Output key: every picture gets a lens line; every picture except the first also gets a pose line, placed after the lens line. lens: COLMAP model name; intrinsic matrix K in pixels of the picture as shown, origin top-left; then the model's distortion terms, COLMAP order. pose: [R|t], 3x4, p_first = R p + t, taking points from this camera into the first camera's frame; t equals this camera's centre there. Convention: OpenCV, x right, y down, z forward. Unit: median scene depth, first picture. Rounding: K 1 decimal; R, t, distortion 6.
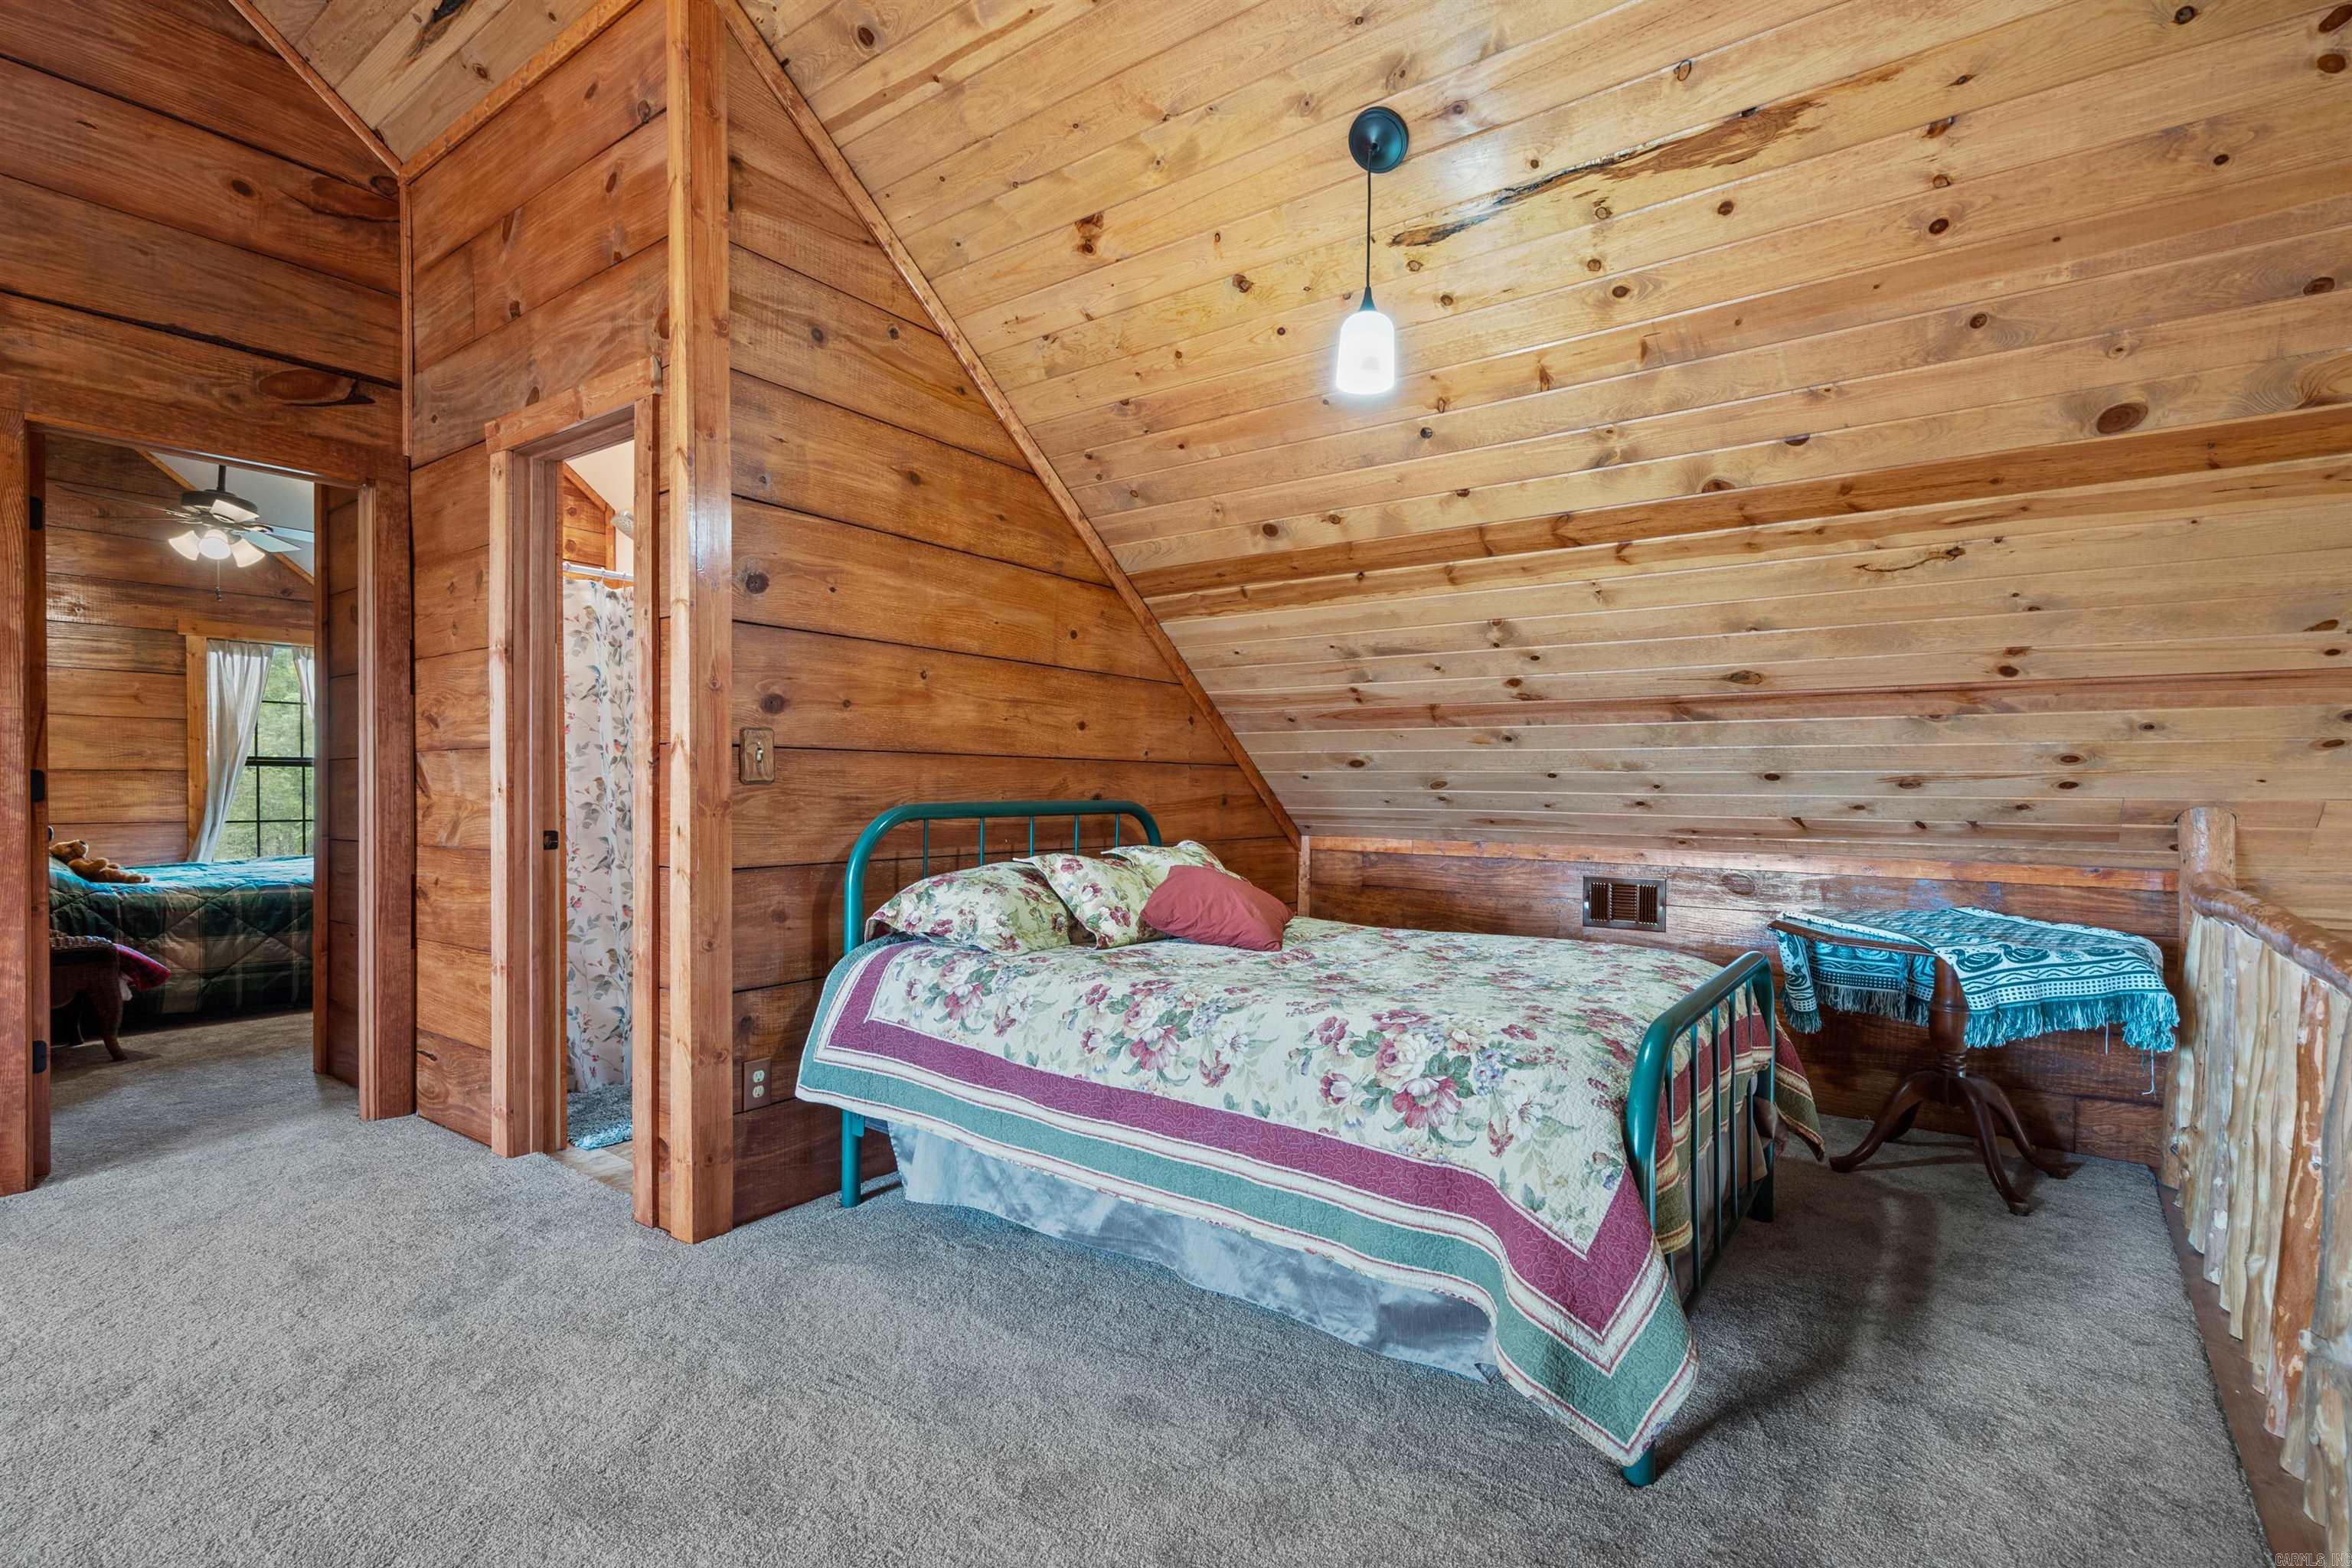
lens RADIAL K [[1083.3, 0, 1179.9], [0, 1083.3, 784.8], [0, 0, 1]] dist [-0.006771, 0.002580]
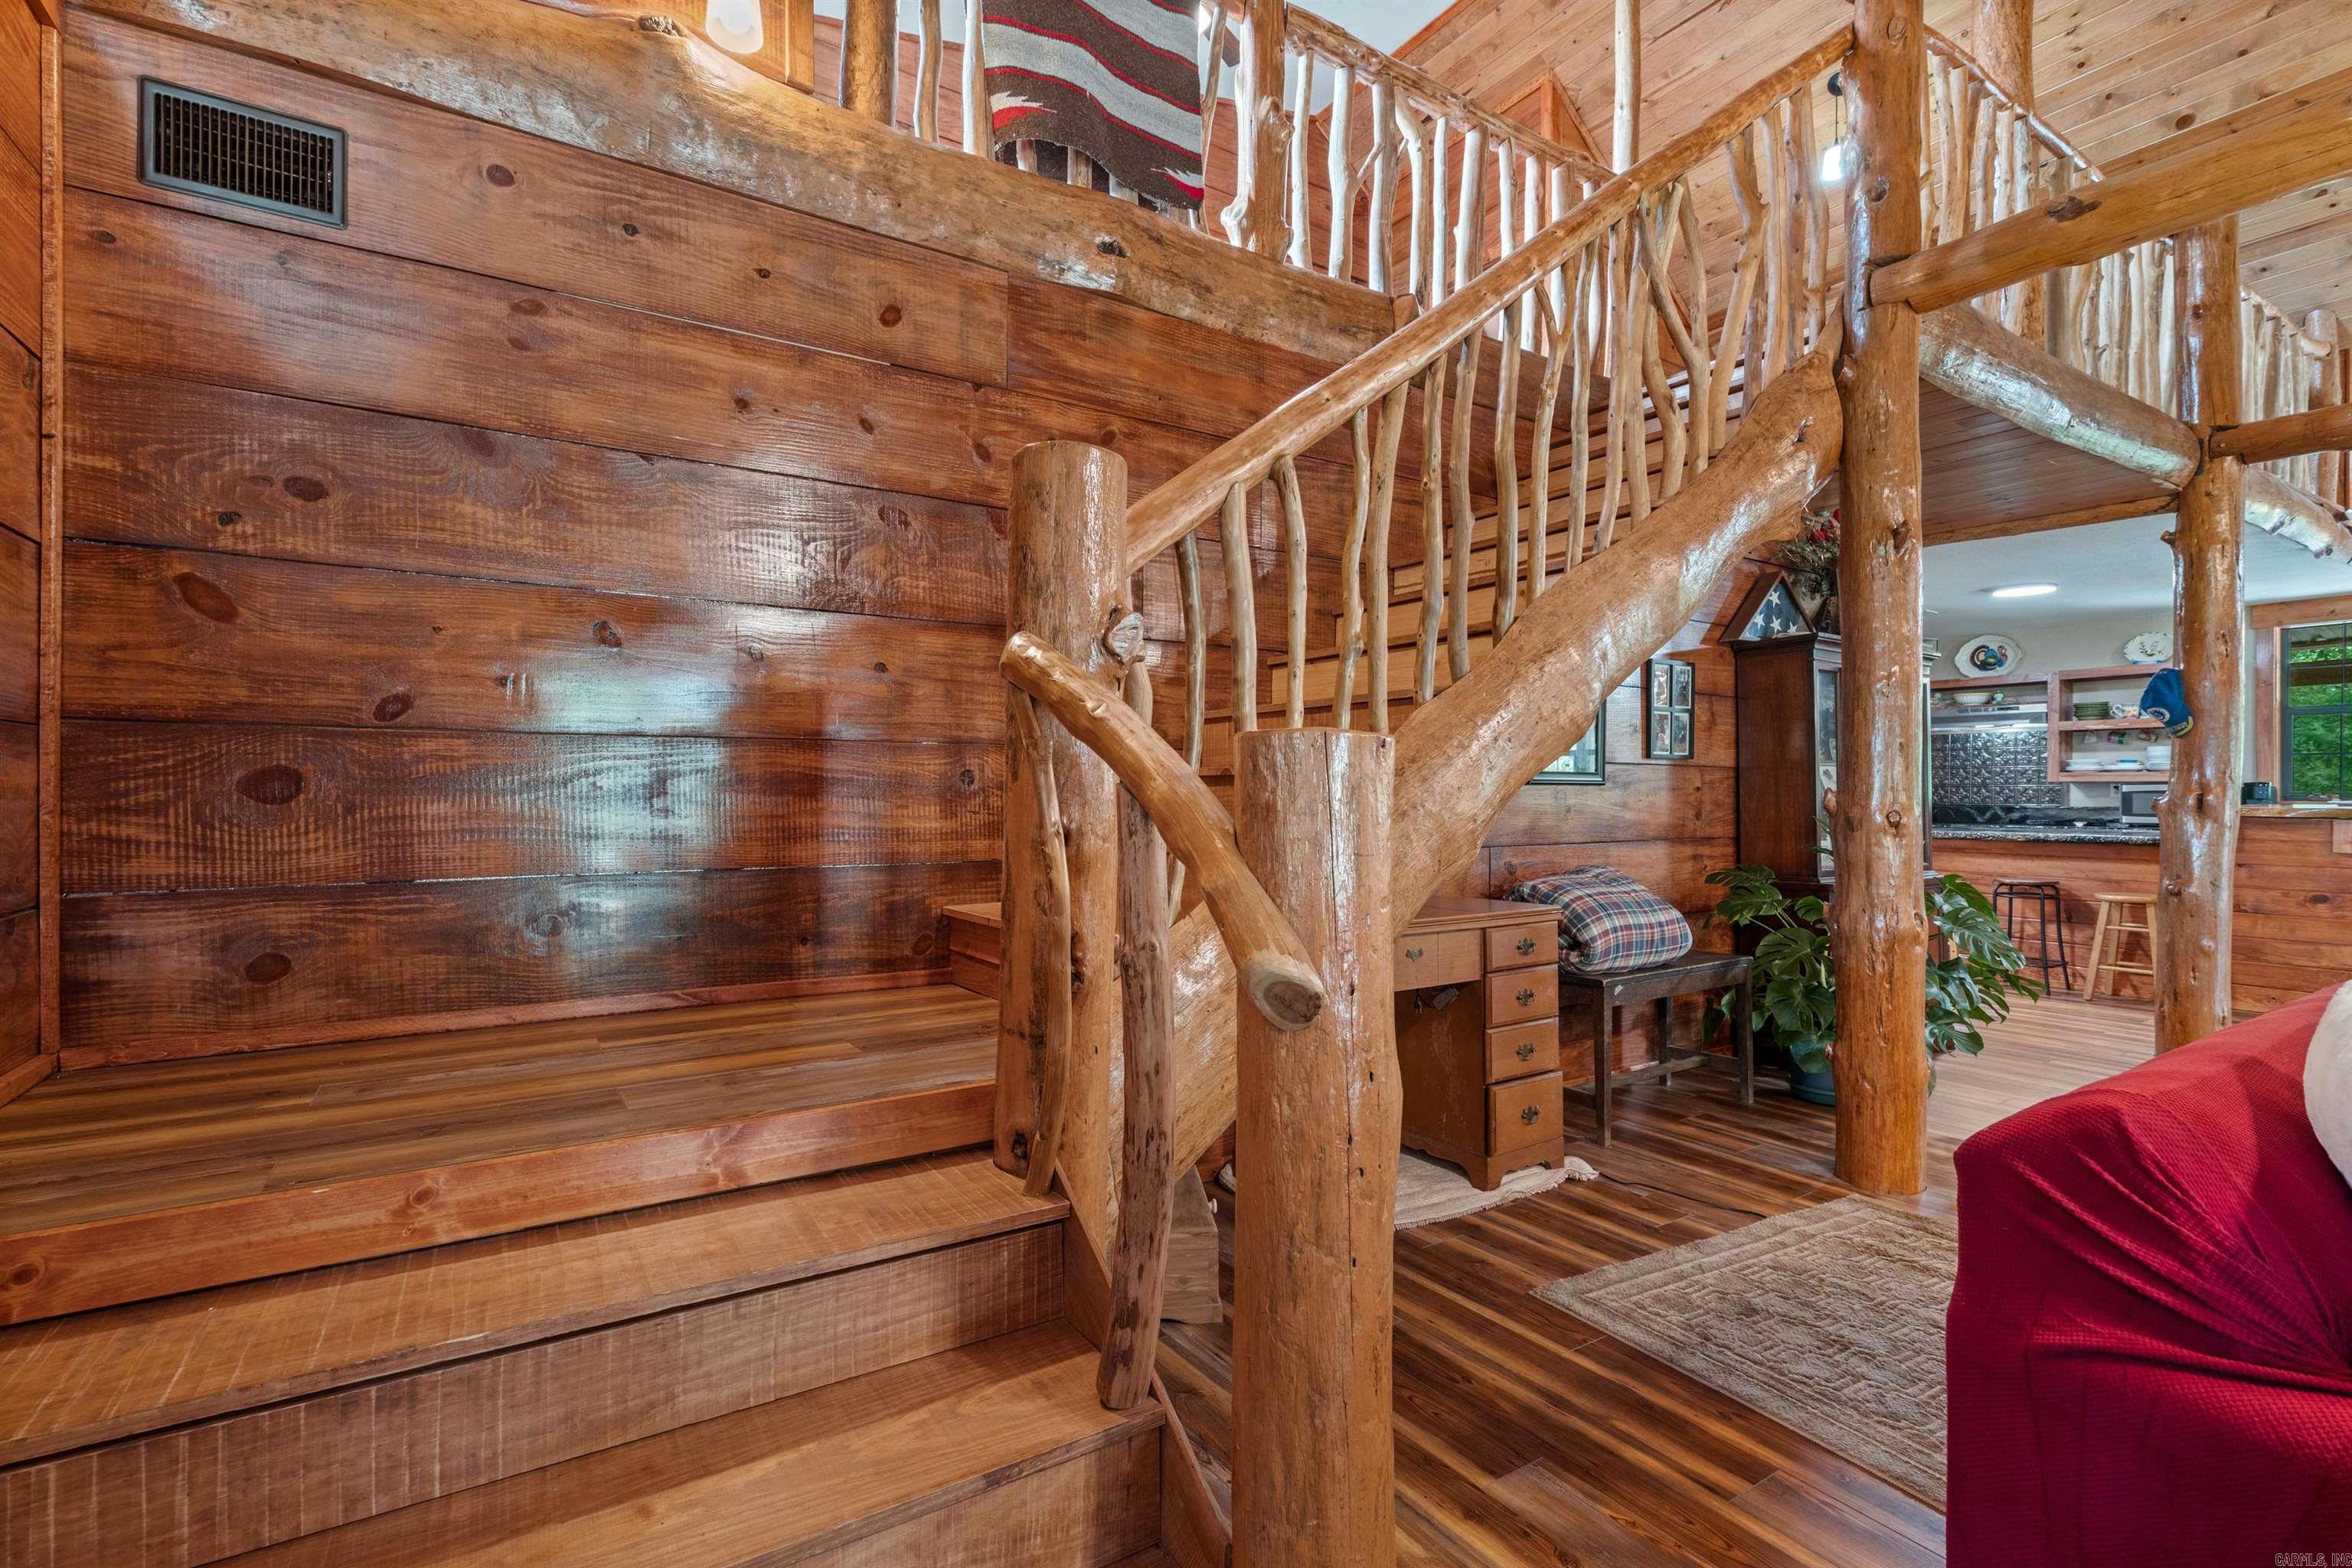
lens RADIAL K [[1083.3, 0, 1179.5], [0, 1083.3, 794.6], [0, 0, 1]] dist [-0.006771, 0.002580]
pose [[0.928979, -0.000108, -0.370133, -0.369546], [-0.004375, 0.999927, -0.011271, 1.262694], [0.370107, 0.012090, 0.928910, -2.173714]]
